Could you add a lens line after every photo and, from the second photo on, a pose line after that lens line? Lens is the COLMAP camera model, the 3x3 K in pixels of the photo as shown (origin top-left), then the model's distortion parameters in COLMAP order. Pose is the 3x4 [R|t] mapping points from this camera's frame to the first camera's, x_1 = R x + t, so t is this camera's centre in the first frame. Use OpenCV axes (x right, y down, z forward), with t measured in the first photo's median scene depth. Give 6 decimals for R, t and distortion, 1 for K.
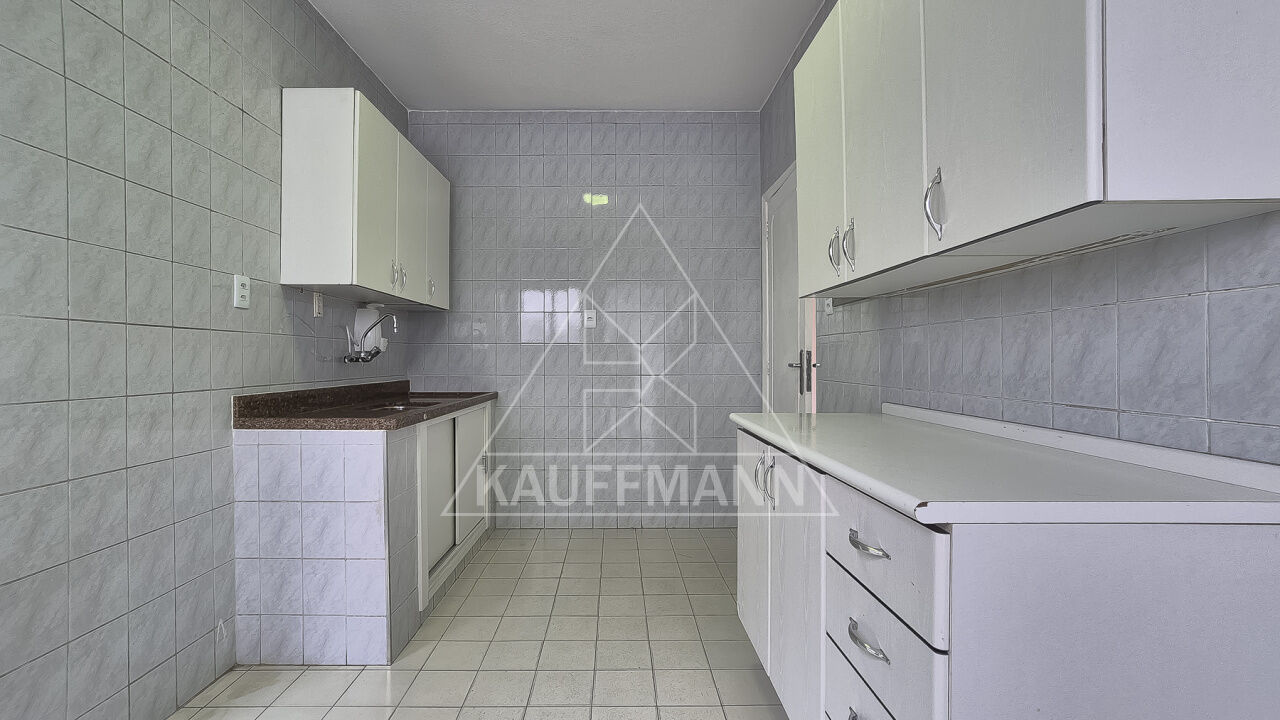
lens RADIAL K [[535.5, 0, 641.4], [0, 535.5, 357.3], [0, 0, 1]] dist [-0.007761, 0.000662]
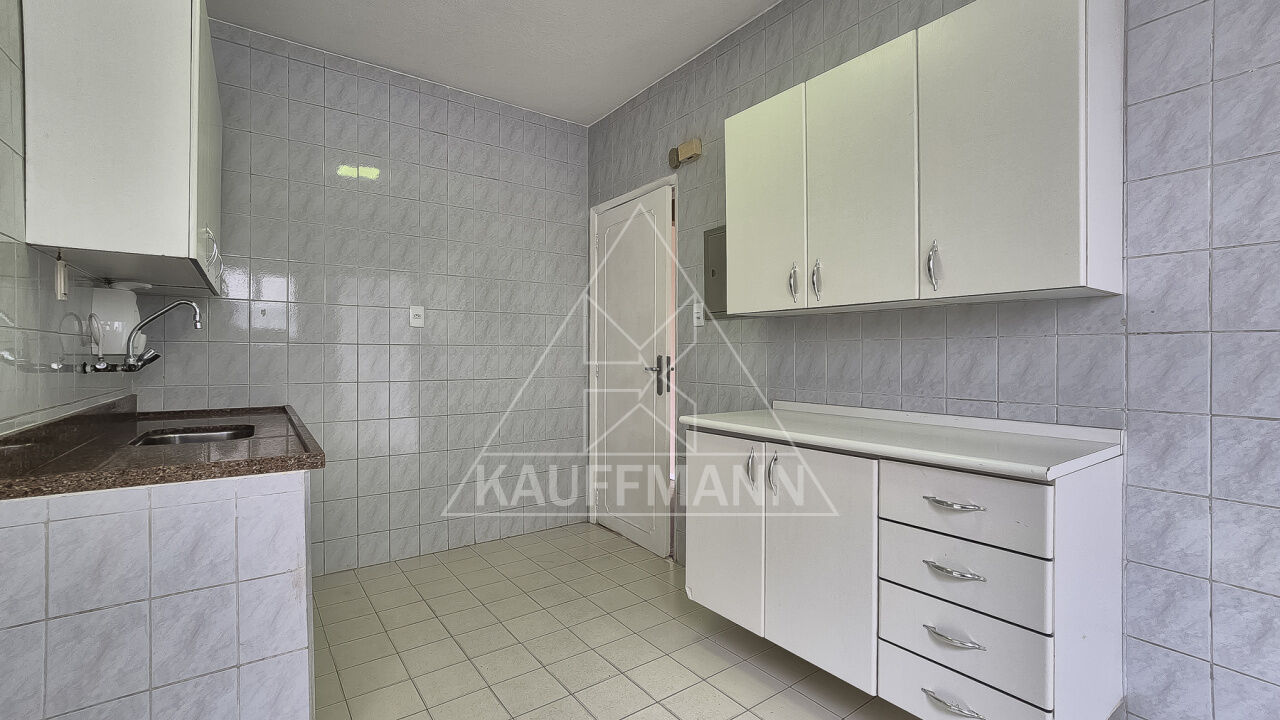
lens RADIAL K [[525.4, 0, 639.5], [0, 525.4, 353.6], [0, 0, 1]] dist [-0.000585, 0.000428]
pose [[0.818445, 0.005634, 0.574557, -0.456234], [-0.006403, 0.999979, -0.000685, -0.019960], [-0.574549, -0.003119, 0.818464, 0.140581]]
